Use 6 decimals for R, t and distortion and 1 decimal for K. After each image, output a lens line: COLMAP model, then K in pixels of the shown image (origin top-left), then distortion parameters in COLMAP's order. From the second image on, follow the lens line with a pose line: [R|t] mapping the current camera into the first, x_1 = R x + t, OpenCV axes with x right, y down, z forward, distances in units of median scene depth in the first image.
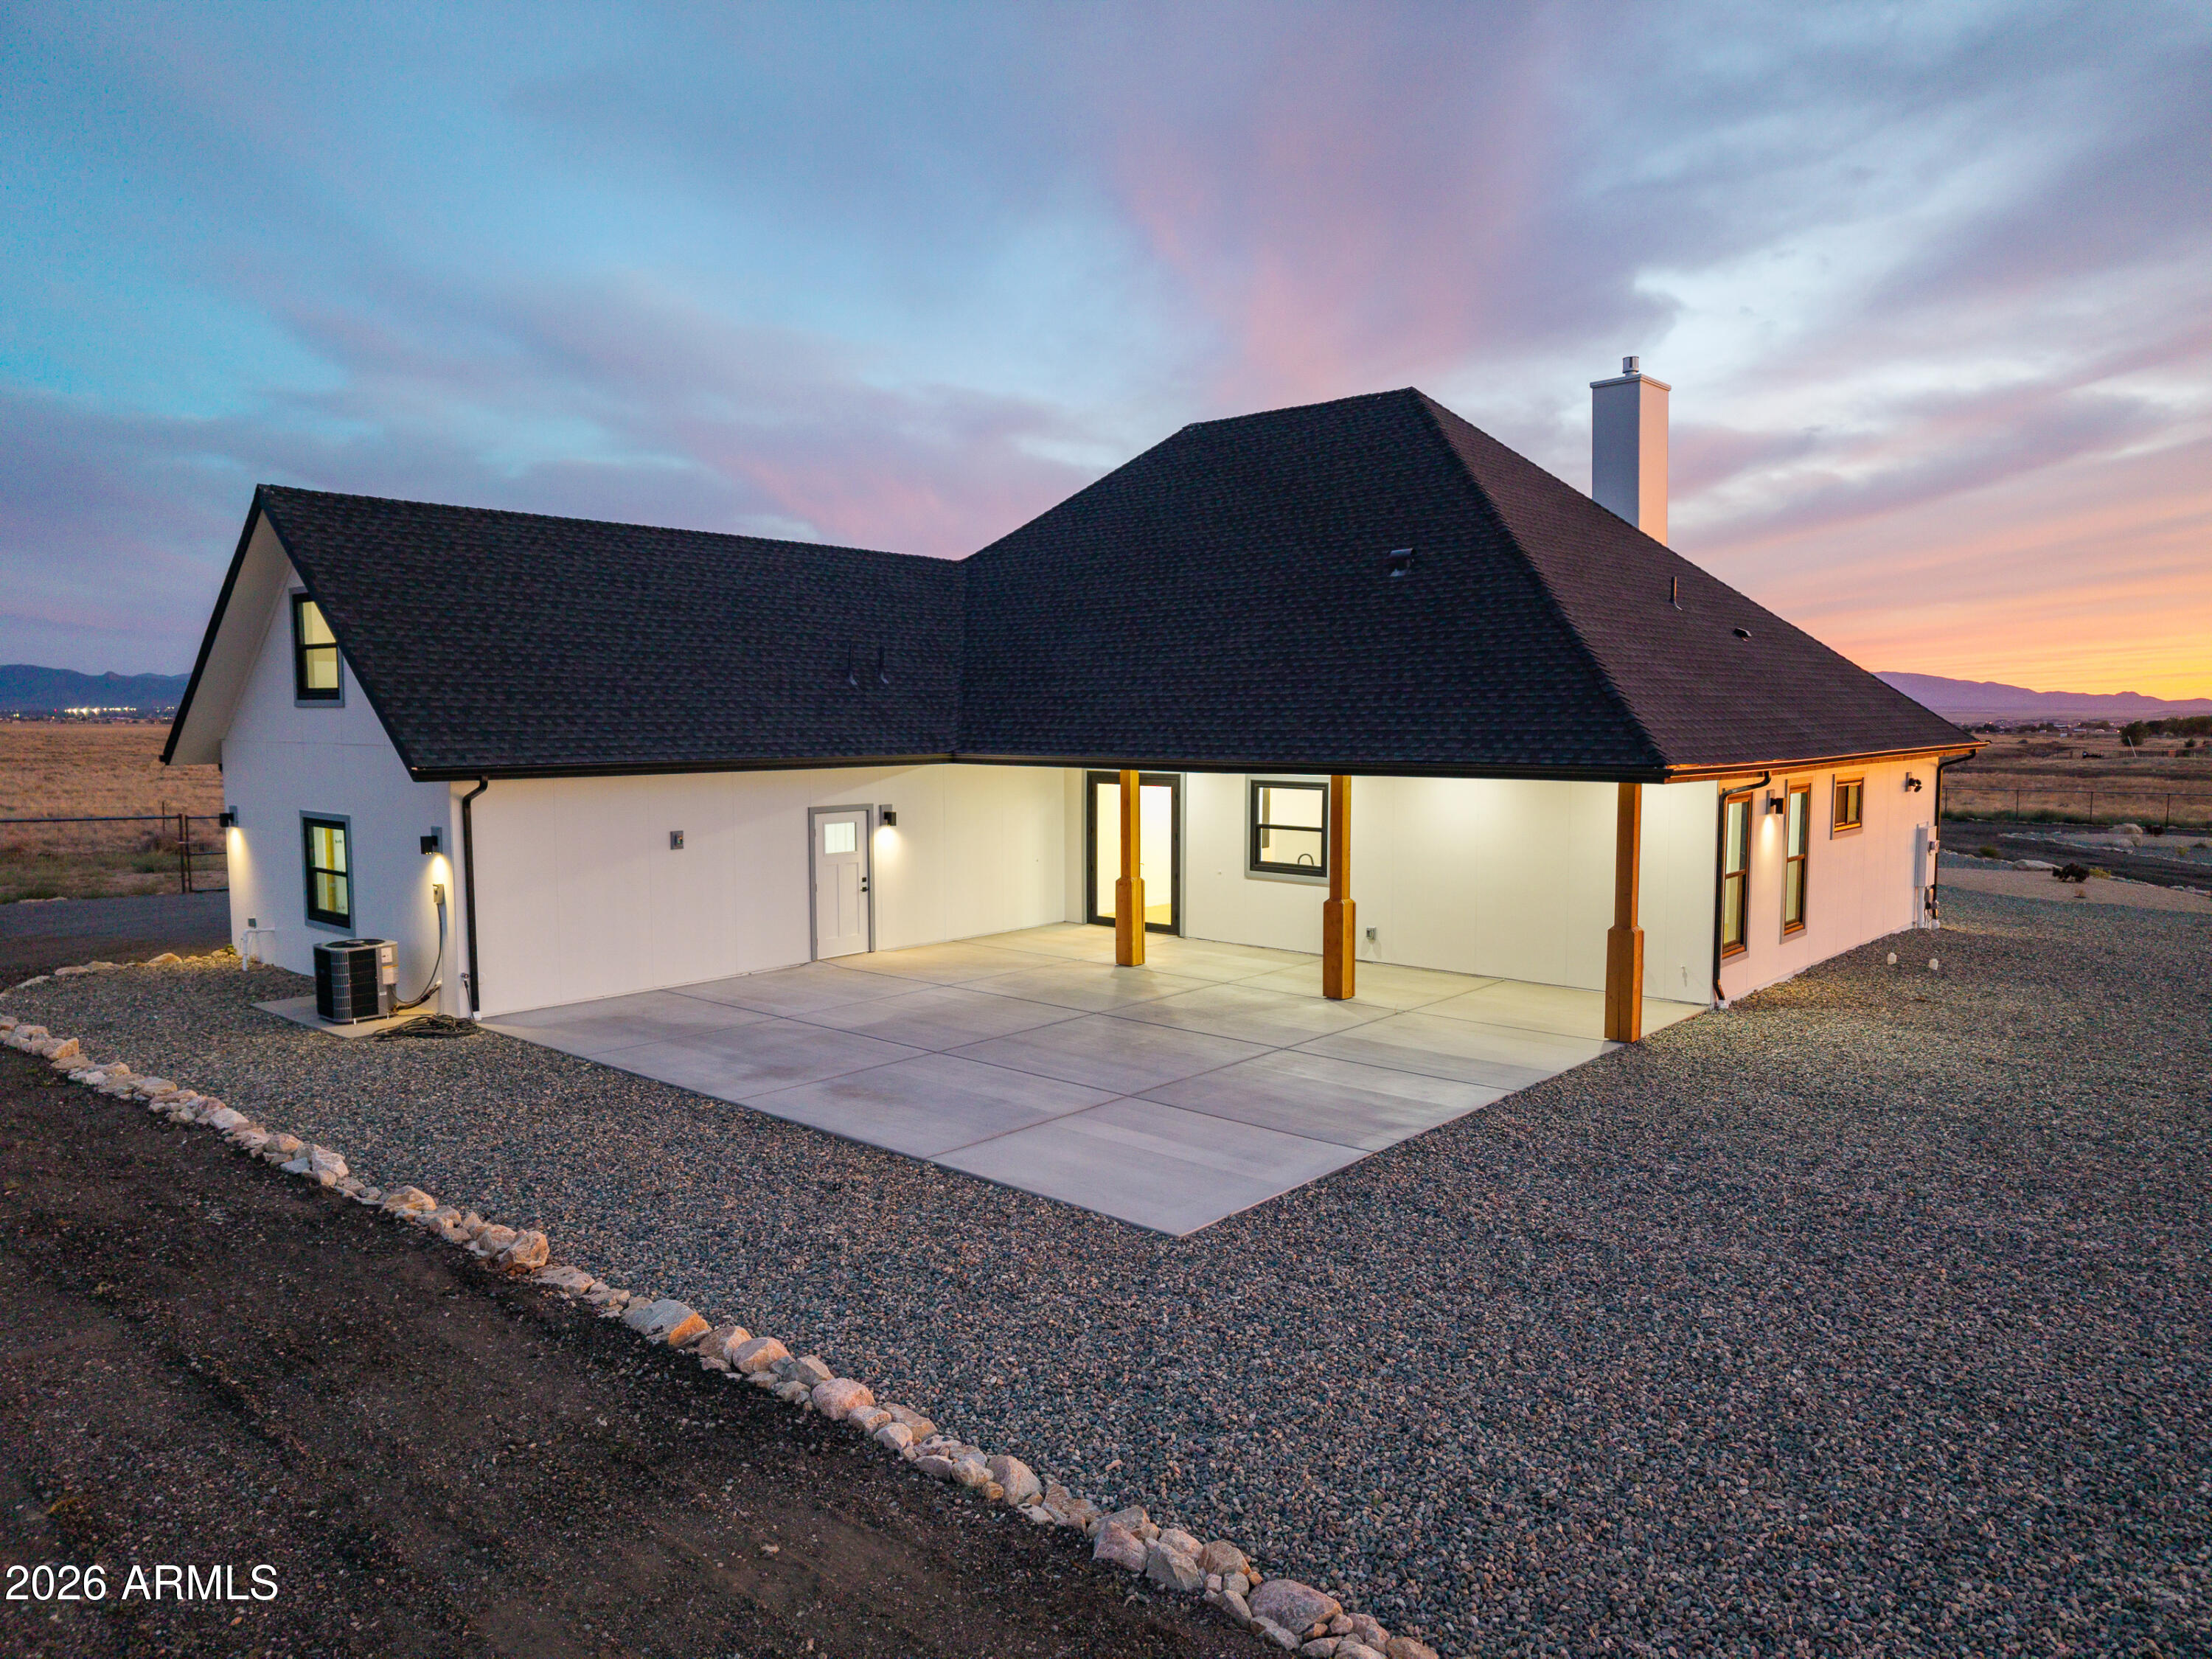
lens RADIAL K [[1526.1, 0, 1110.2], [0, 1526.1, 832.7], [0, 0, 1]] dist [-0.002038, 0.000954]
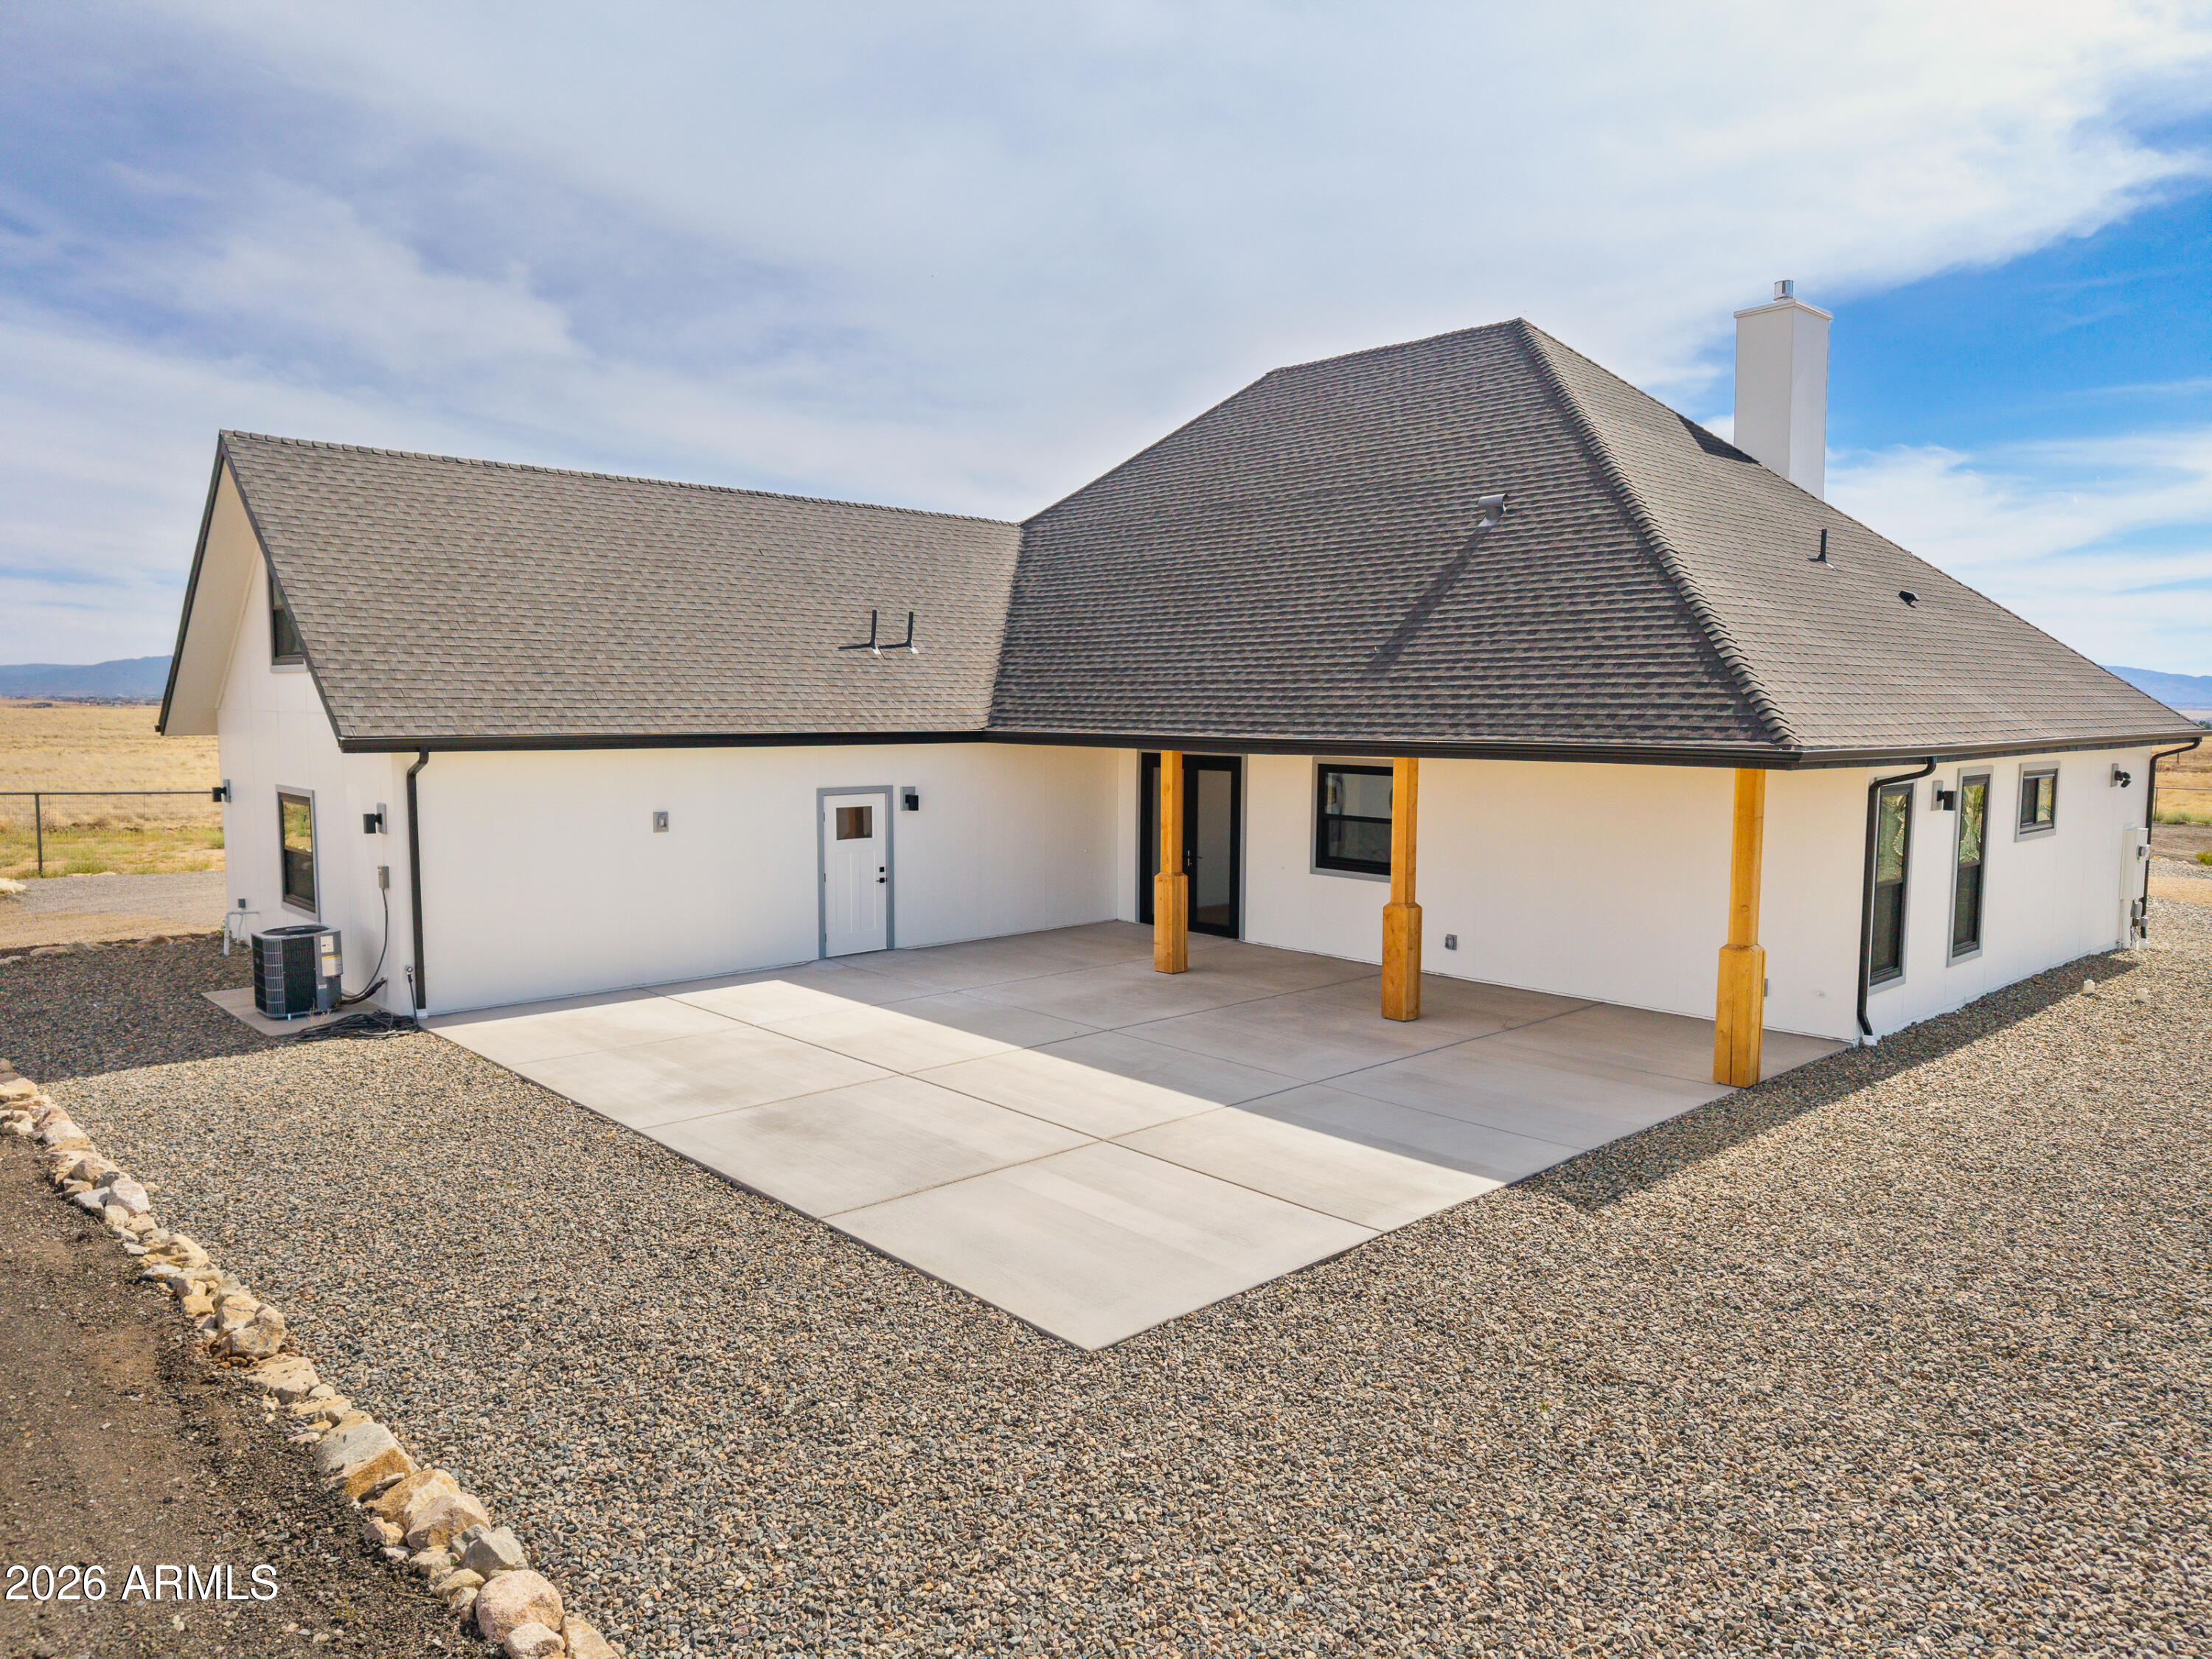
lens RADIAL K [[1526.1, 0, 1100.9], [0, 1526.1, 830.6], [0, 0, 1]] dist [-0.002038, 0.000954]
pose [[0.994579, 0.015240, -0.102858, 0.091015], [-0.014646, 0.999871, 0.006533, 0.000024], [0.102945, -0.004992, 0.994675, 0.176028]]
